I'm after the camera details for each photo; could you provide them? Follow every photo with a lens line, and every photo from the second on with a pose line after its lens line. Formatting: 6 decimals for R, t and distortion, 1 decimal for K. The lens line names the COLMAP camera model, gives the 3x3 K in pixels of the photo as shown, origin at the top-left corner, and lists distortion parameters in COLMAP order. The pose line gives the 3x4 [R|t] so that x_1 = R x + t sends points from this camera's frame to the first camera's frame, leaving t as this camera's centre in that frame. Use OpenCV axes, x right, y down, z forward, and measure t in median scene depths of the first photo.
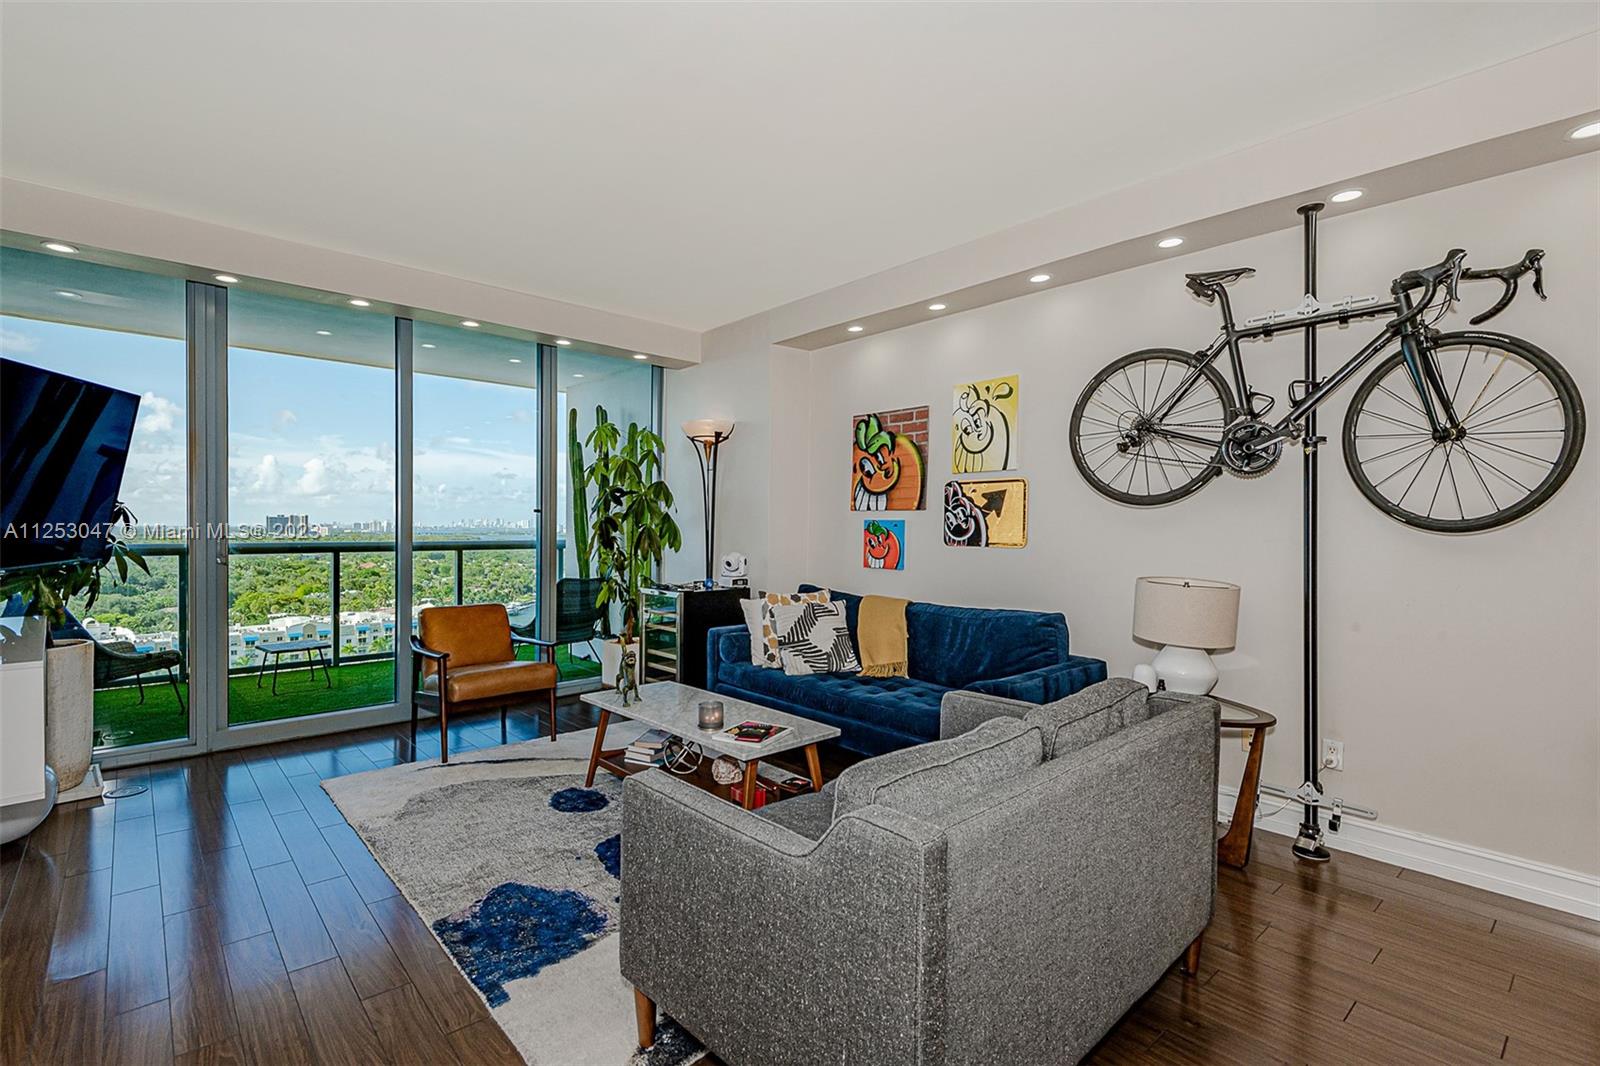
lens RADIAL K [[727.5, 0, 793.3], [0, 727.5, 526.2], [0, 0, 1]] dist [0.023154, -0.007897]
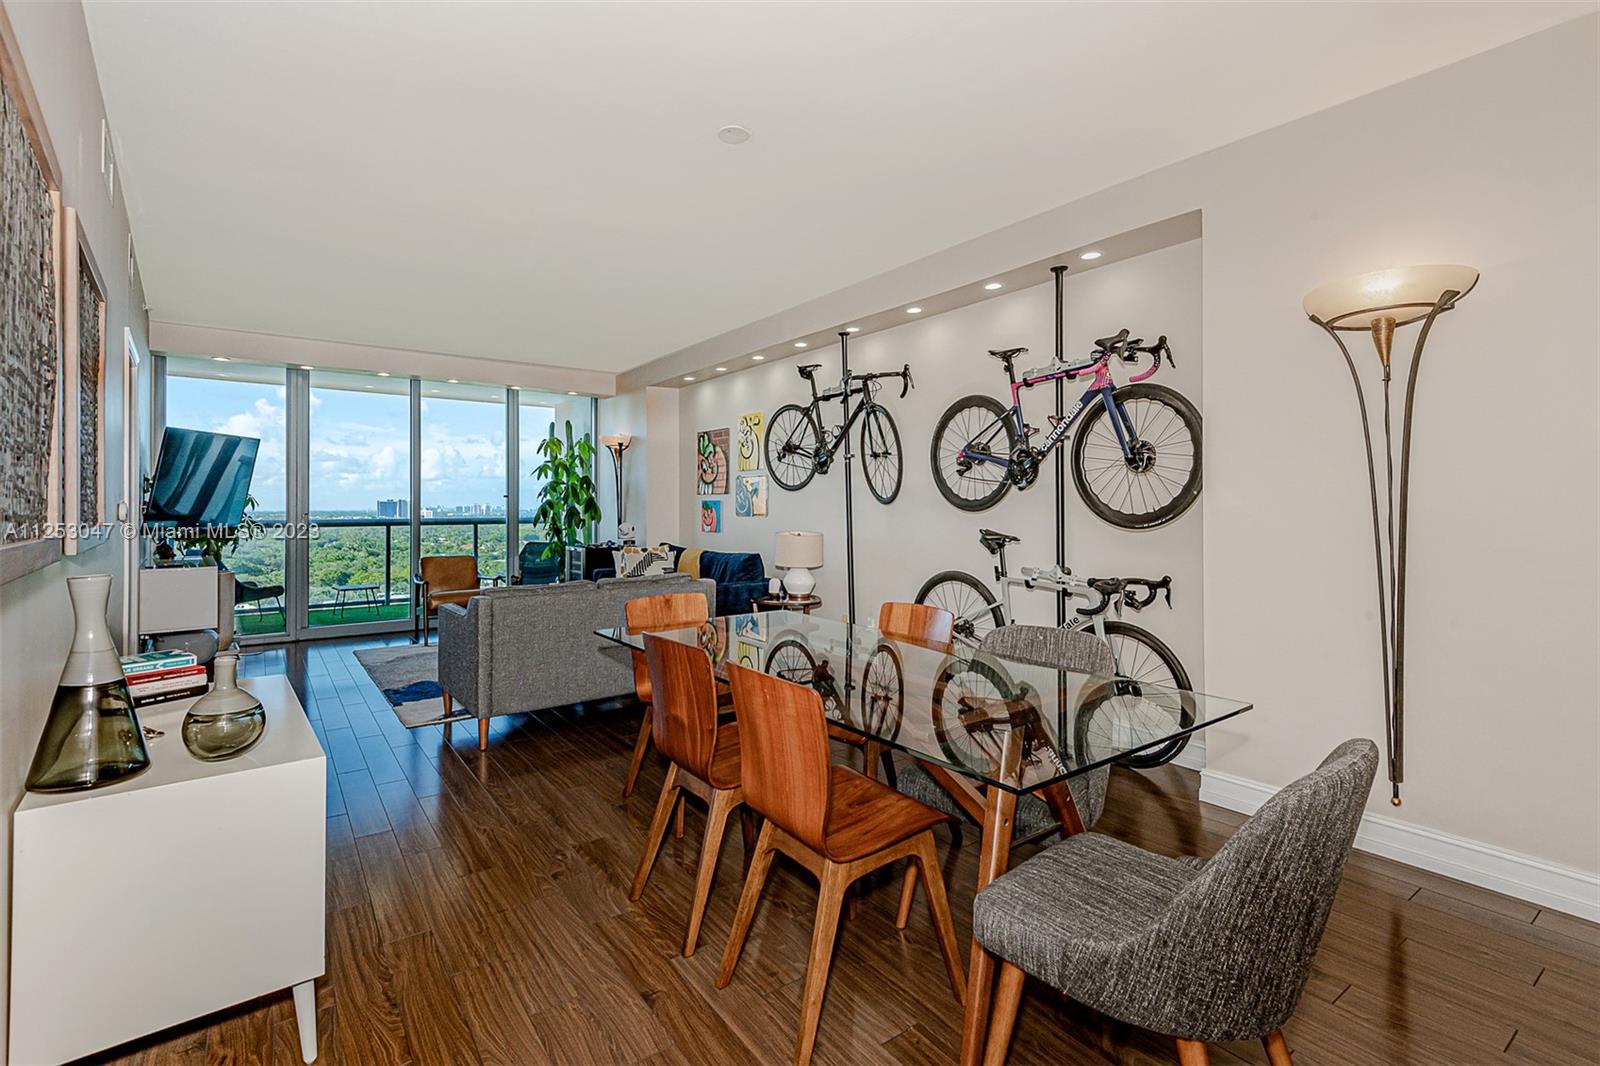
lens RADIAL K [[727.5, 0, 822.3], [0, 727.5, 496.8], [0, 0, 1]] dist [0.023154, -0.007897]
pose [[0.996901, -0.014221, -0.077373, 0.511695], [0.013496, 0.999860, -0.009885, 0.002583], [0.077503, 0.008810, 0.996953, -0.559698]]
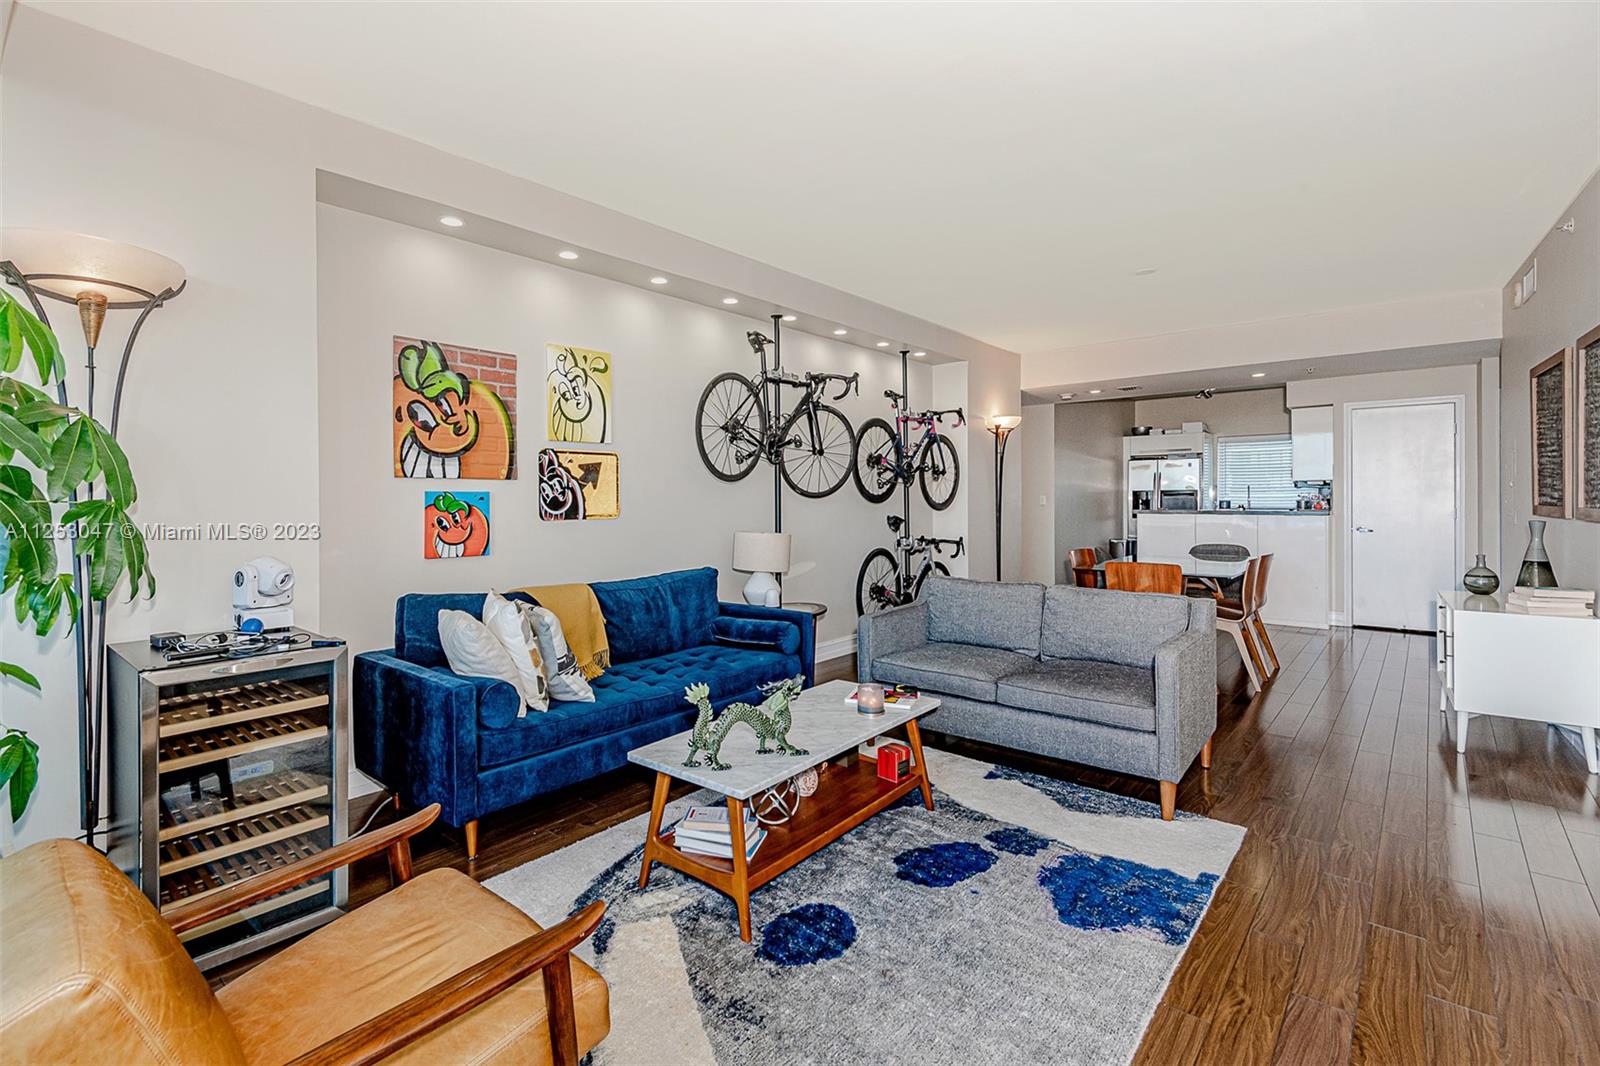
lens RADIAL K [[727.5, 0, 718.4], [0, 727.5, 516.9], [0, 0, 1]] dist [0.023154, -0.007897]
pose [[-0.081846, -0.039479, 0.995863, -0.683512], [0.000300, 0.999214, 0.039636, -0.012797], [-0.996645, 0.003543, -0.081769, 0.844164]]
